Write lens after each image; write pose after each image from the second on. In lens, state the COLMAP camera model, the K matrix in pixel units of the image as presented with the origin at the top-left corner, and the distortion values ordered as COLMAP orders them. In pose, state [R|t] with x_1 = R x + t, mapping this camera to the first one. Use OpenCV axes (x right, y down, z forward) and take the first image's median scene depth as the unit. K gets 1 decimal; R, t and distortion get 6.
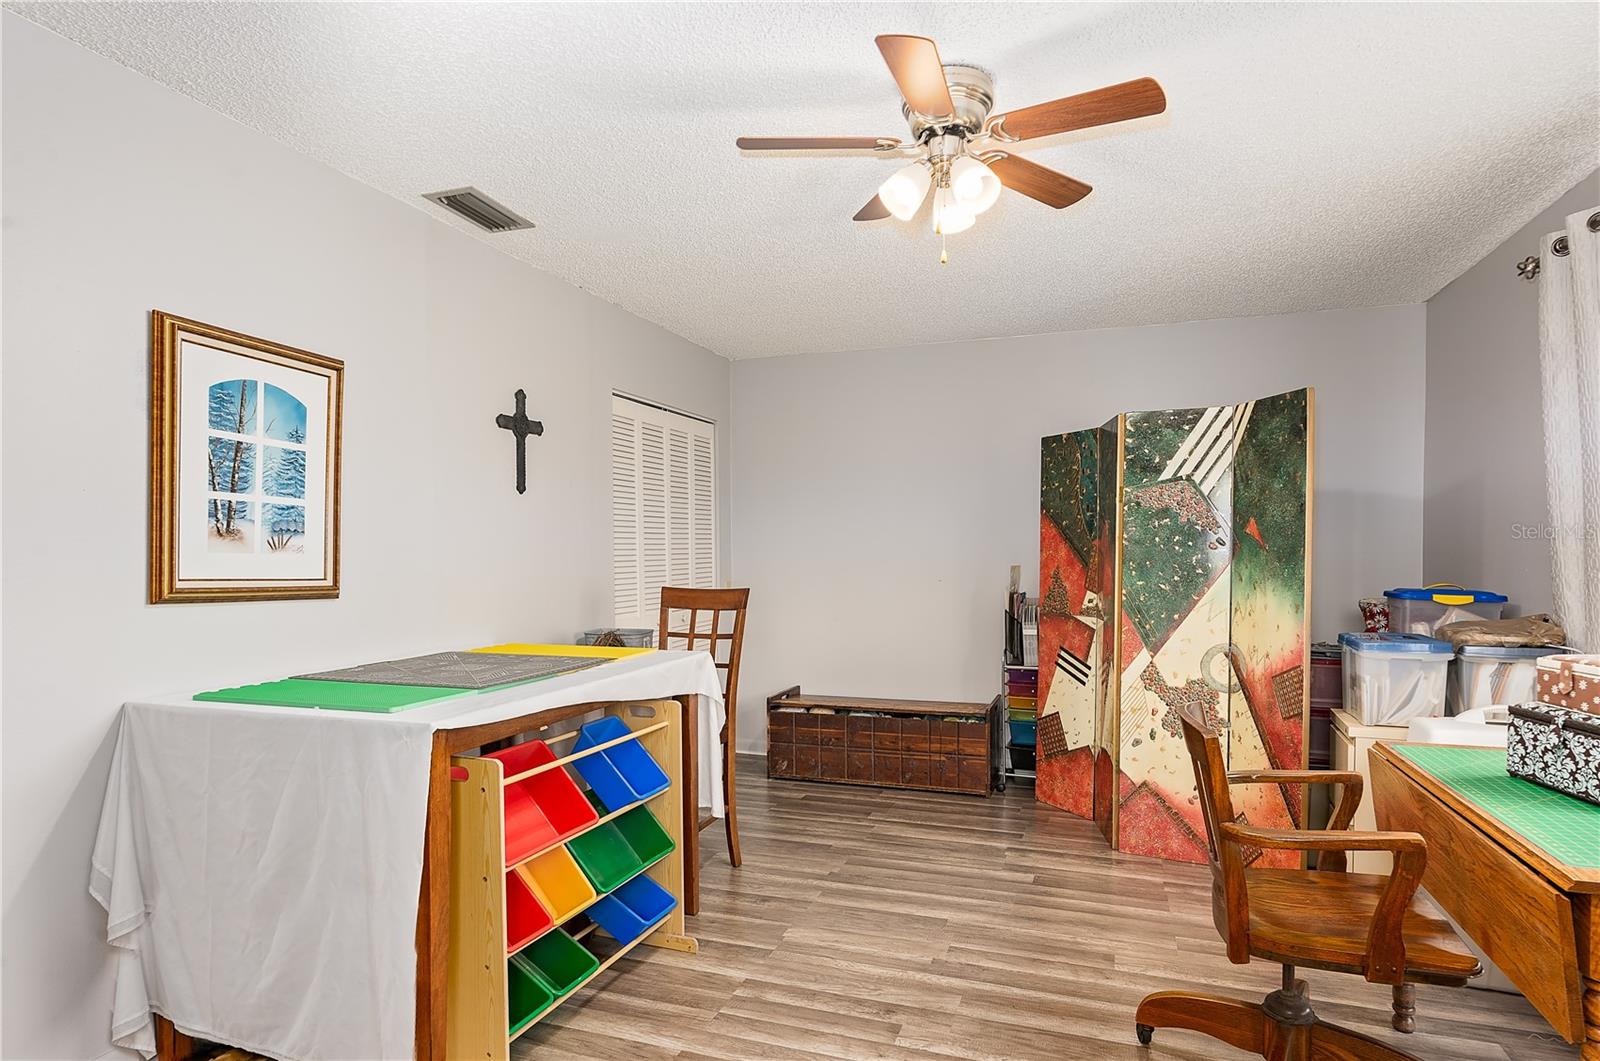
lens RADIAL K [[895.2, 0, 794.3], [0, 895.2, 566.5], [0, 0, 1]] dist [-0.007180, 0.000377]
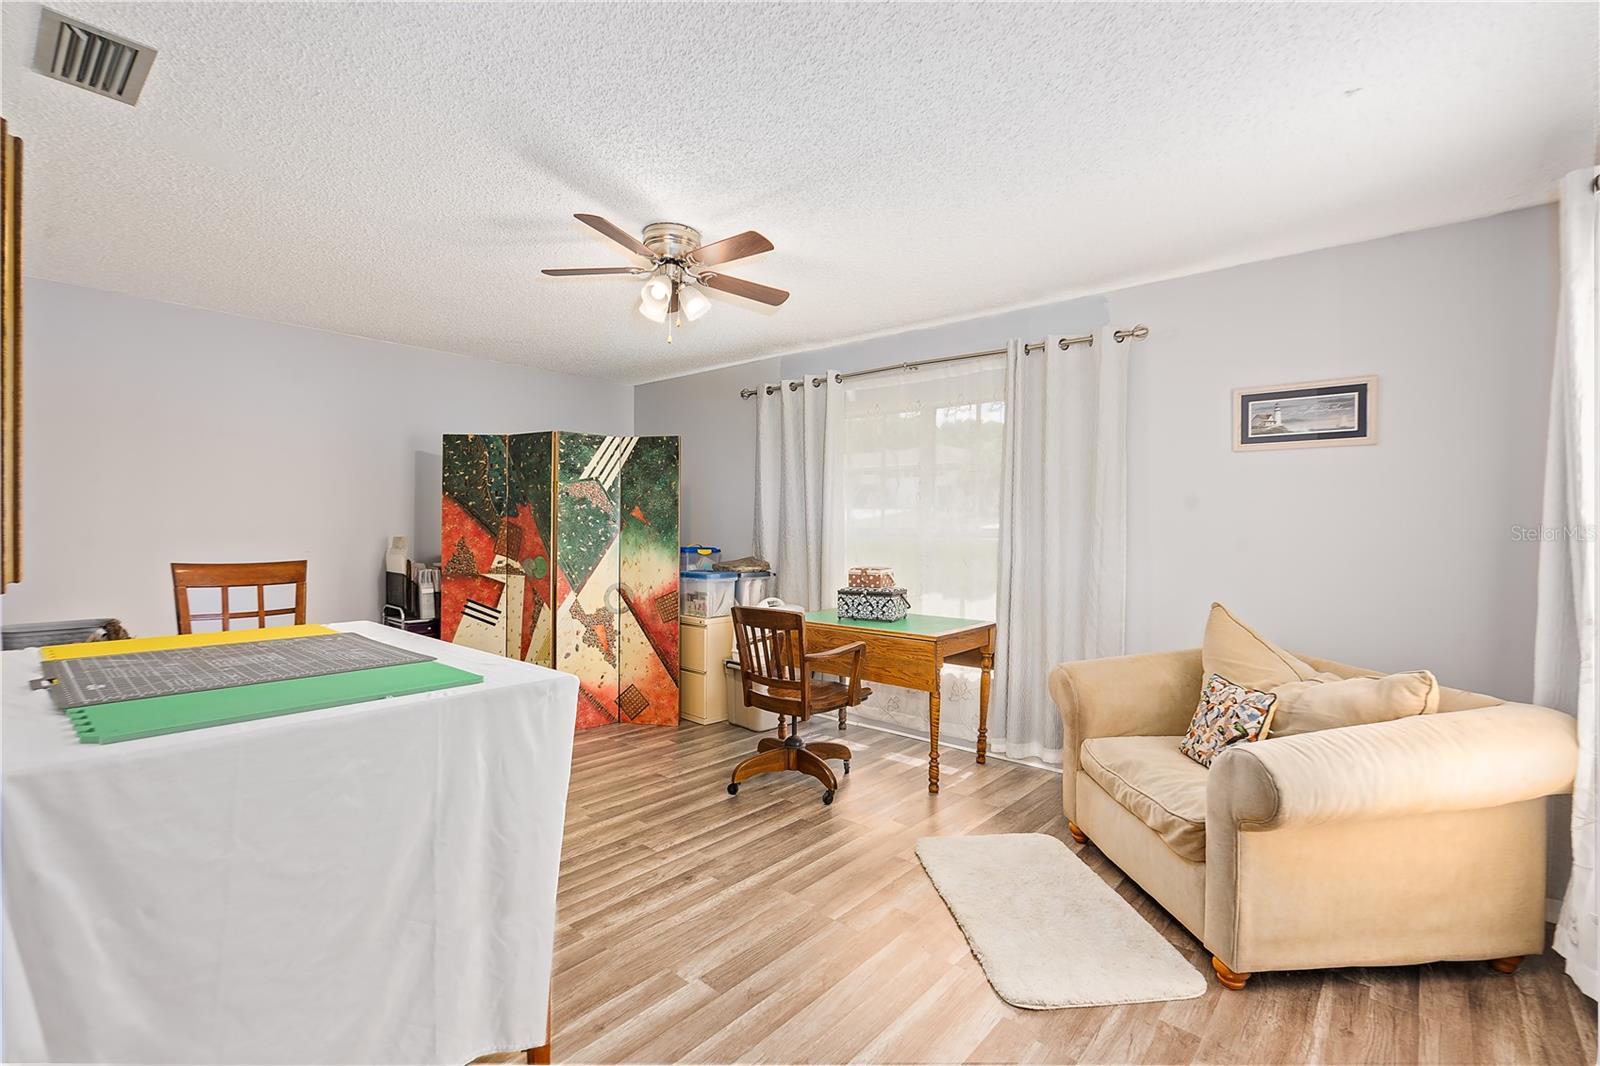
lens RADIAL K [[729.6, 0, 799.0], [0, 729.6, 527.6], [0, 0, 1]] dist [-0.004215, -0.000117]
pose [[0.356572, 0.005793, 0.934250, -0.621202], [0.009182, 0.999911, -0.009705, 0.001236], [-0.934223, 0.012039, 0.356487, 0.216072]]
